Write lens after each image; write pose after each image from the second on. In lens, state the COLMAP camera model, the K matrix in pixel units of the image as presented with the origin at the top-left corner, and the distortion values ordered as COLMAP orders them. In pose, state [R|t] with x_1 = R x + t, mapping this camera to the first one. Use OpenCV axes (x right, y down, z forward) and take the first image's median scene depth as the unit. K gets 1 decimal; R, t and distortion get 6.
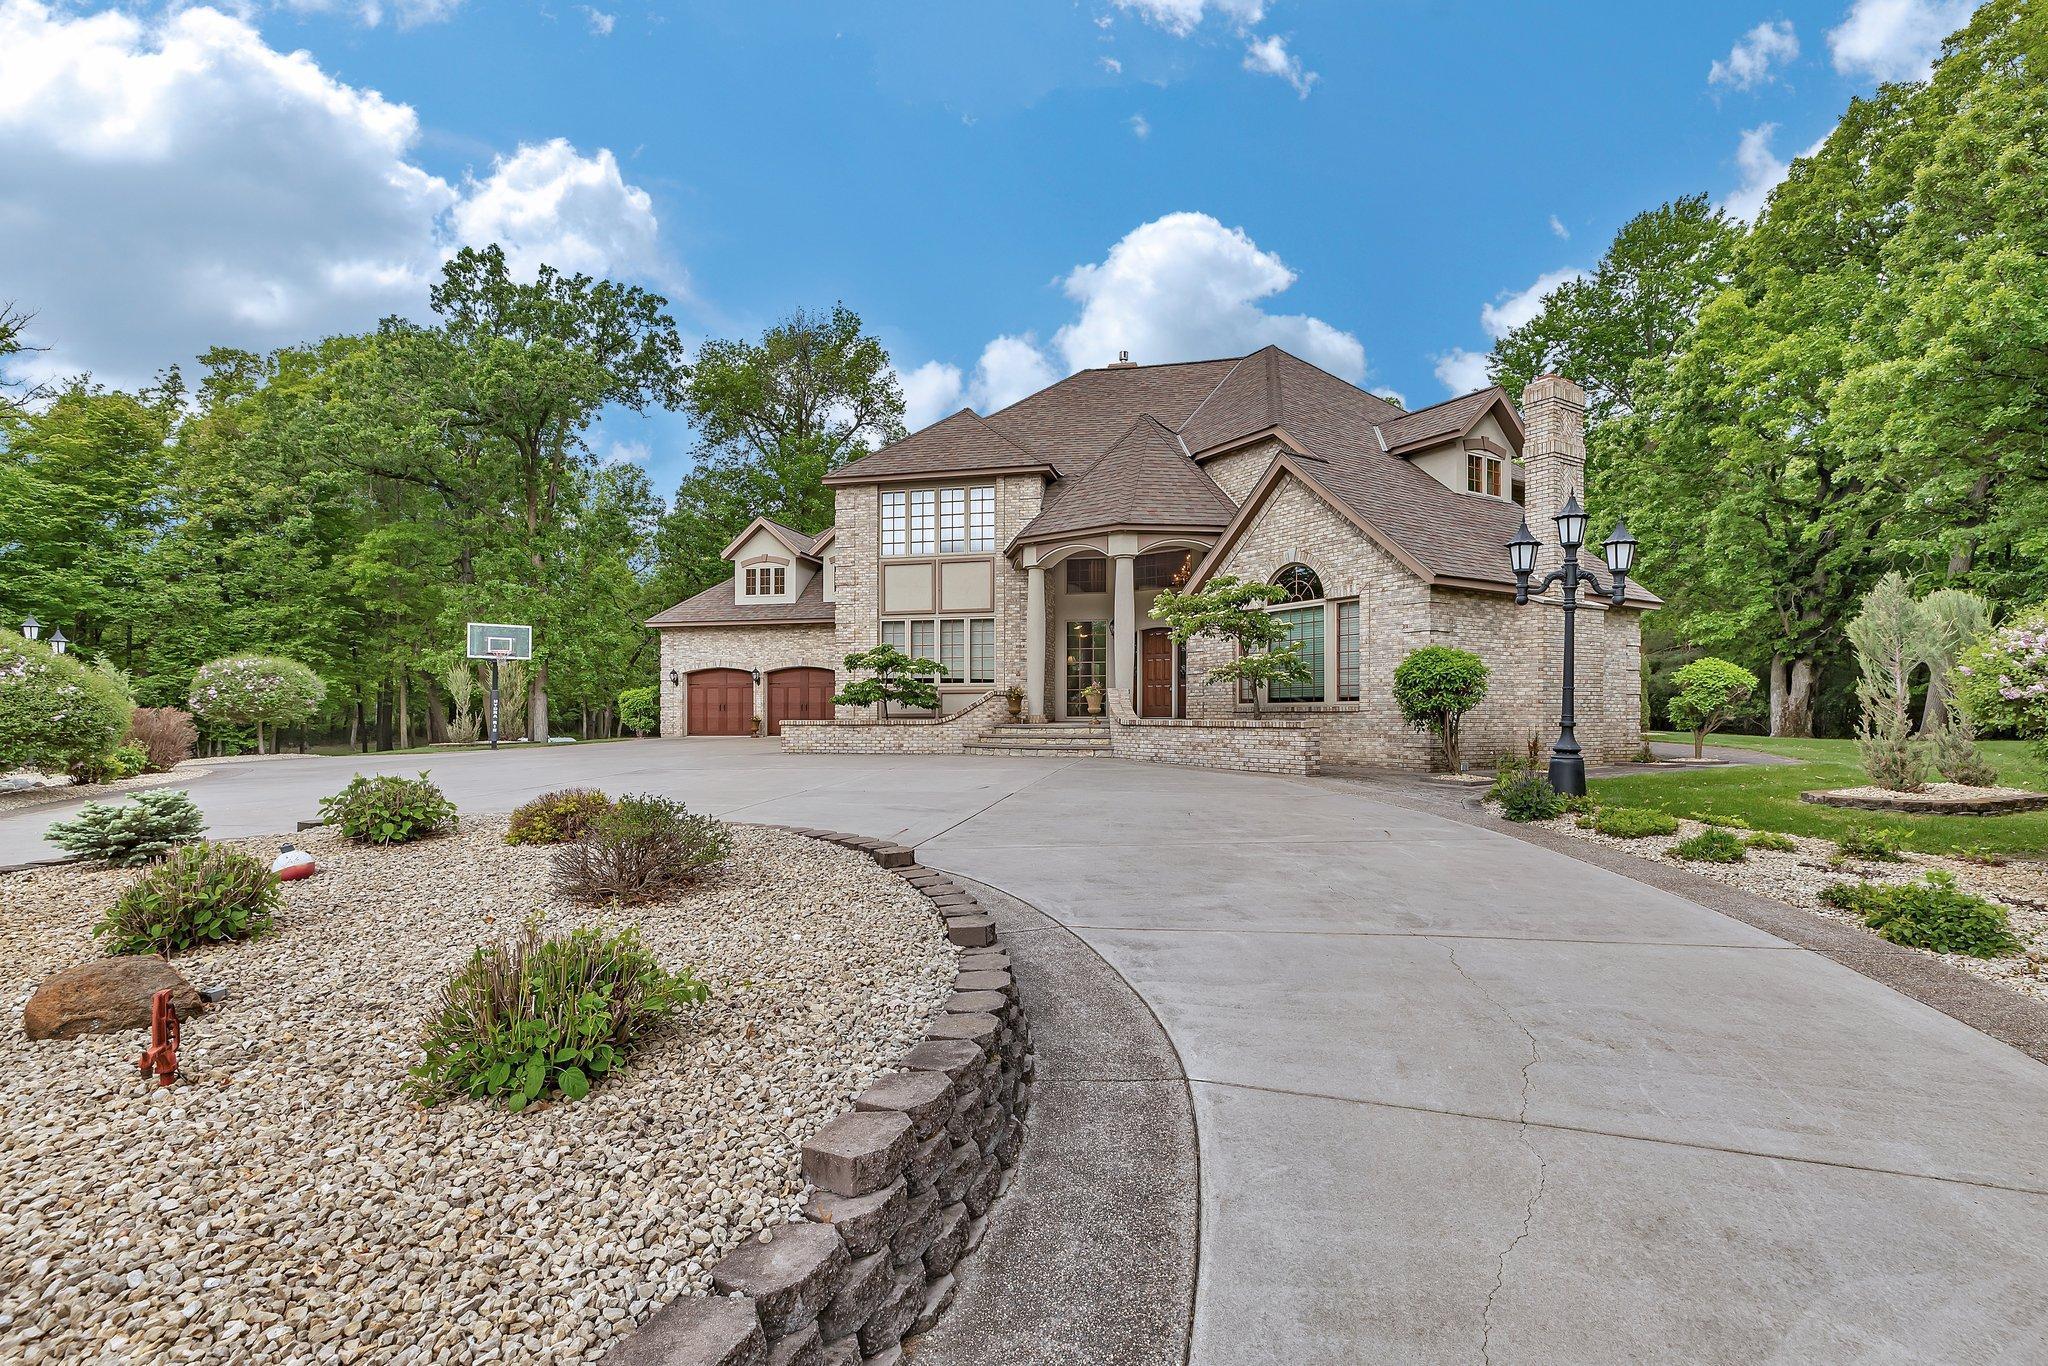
lens RADIAL K [[927.1, 0, 1024.7], [0, 927.1, 737.9], [0, 0, 1]] dist [0.001826, 0.000144]
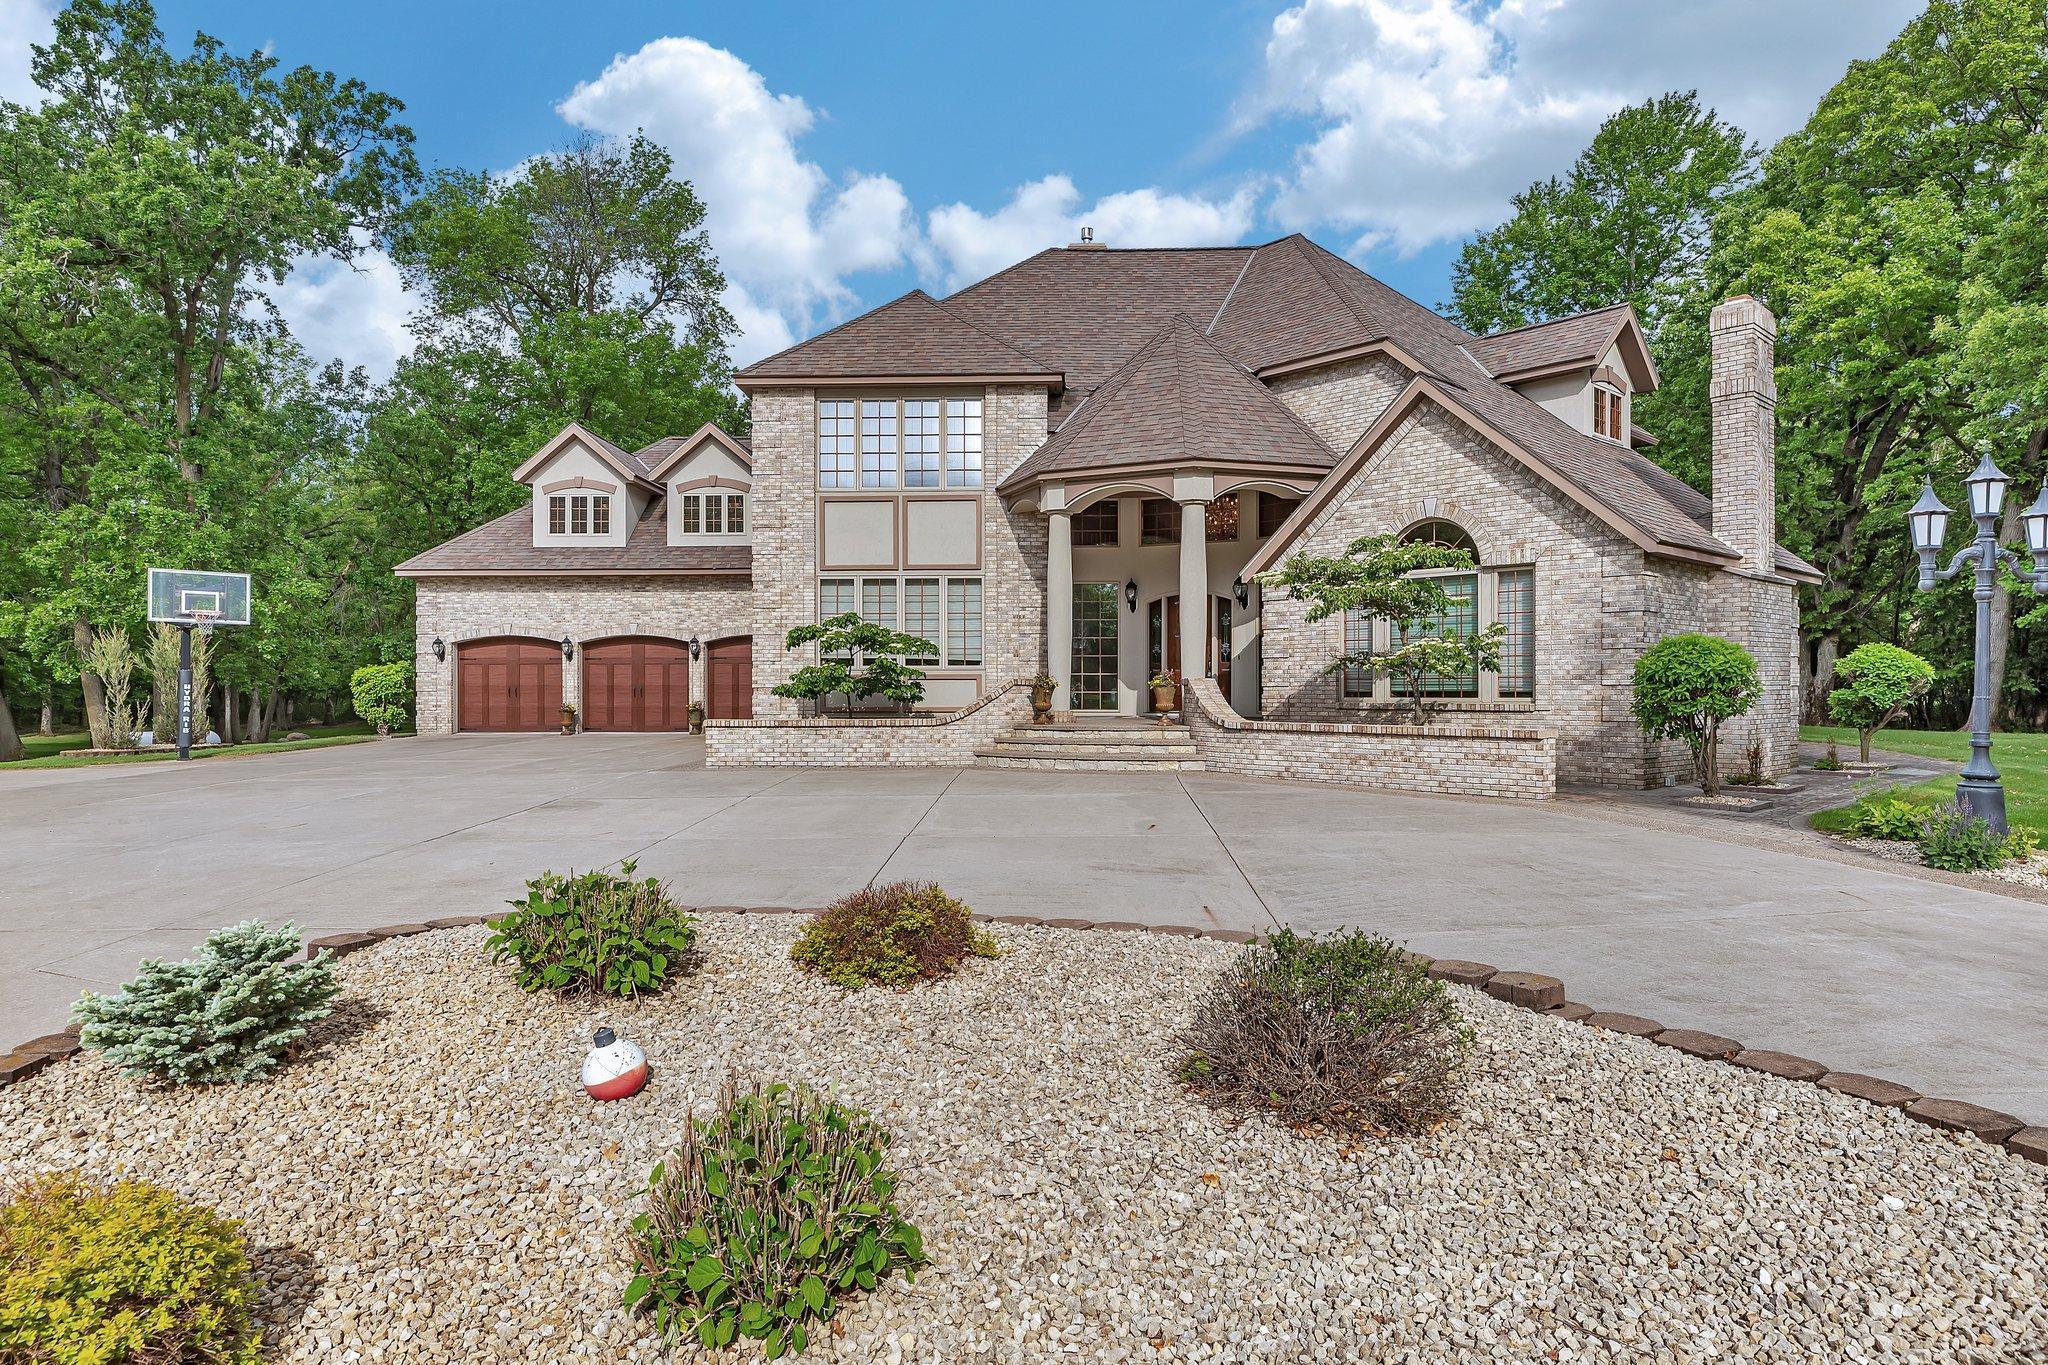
lens RADIAL K [[1180.1, 0, 1023.9], [0, 1180.1, 722.2], [0, 0, 1]] dist [0.008187, 0.000613]
pose [[0.981941, -0.005904, 0.189093, -0.118513], [0.005275, 0.999979, 0.003828, -0.011753], [-0.189112, -0.002762, 0.981952, 0.046604]]
